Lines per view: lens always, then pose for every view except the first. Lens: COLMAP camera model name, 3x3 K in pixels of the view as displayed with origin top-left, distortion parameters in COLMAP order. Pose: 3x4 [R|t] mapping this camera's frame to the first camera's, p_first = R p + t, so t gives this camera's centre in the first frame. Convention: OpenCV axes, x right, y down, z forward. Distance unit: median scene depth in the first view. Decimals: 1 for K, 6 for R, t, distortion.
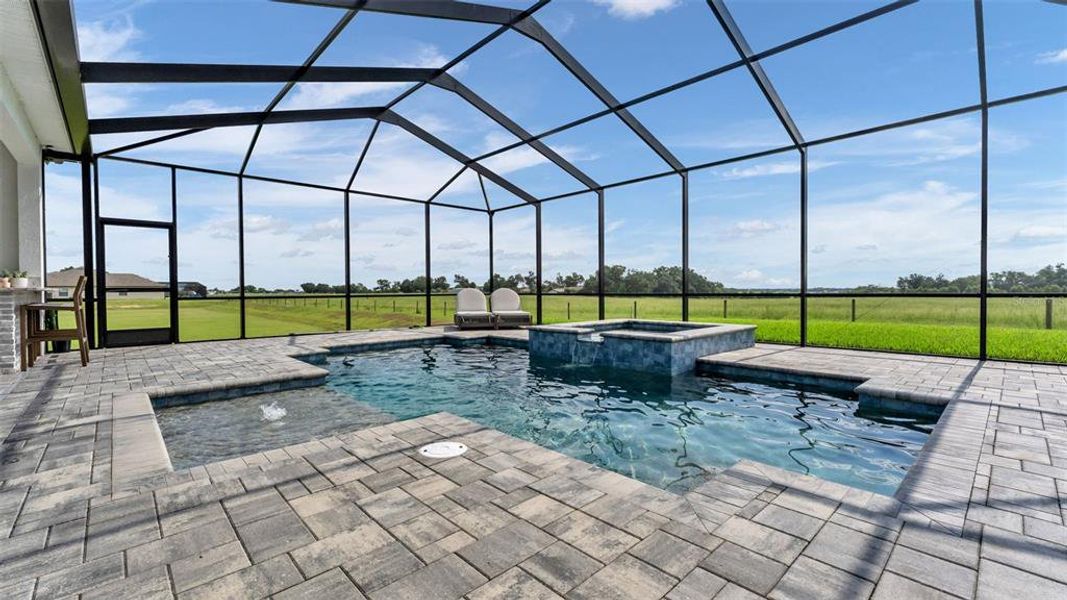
lens RADIAL K [[446.7, 0, 535.4], [0, 446.7, 293.0], [0, 0, 1]] dist [-0.003288, 0.000155]
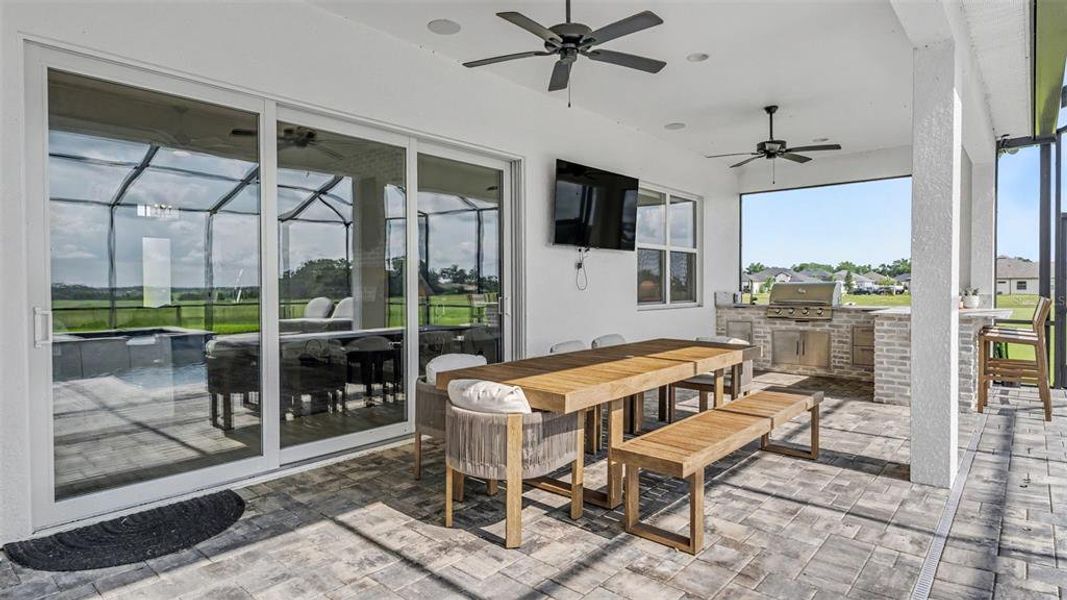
lens RADIAL K [[567.4, 0, 534.9], [0, 567.4, 294.8], [0, 0, 1]] dist [0.002457, -0.000136]
pose [[0.093524, 0.021703, -0.995380, -0.106677], [-0.004089, 0.999762, 0.021414, -0.046480], [0.995609, 0.002068, 0.093590, 0.036045]]
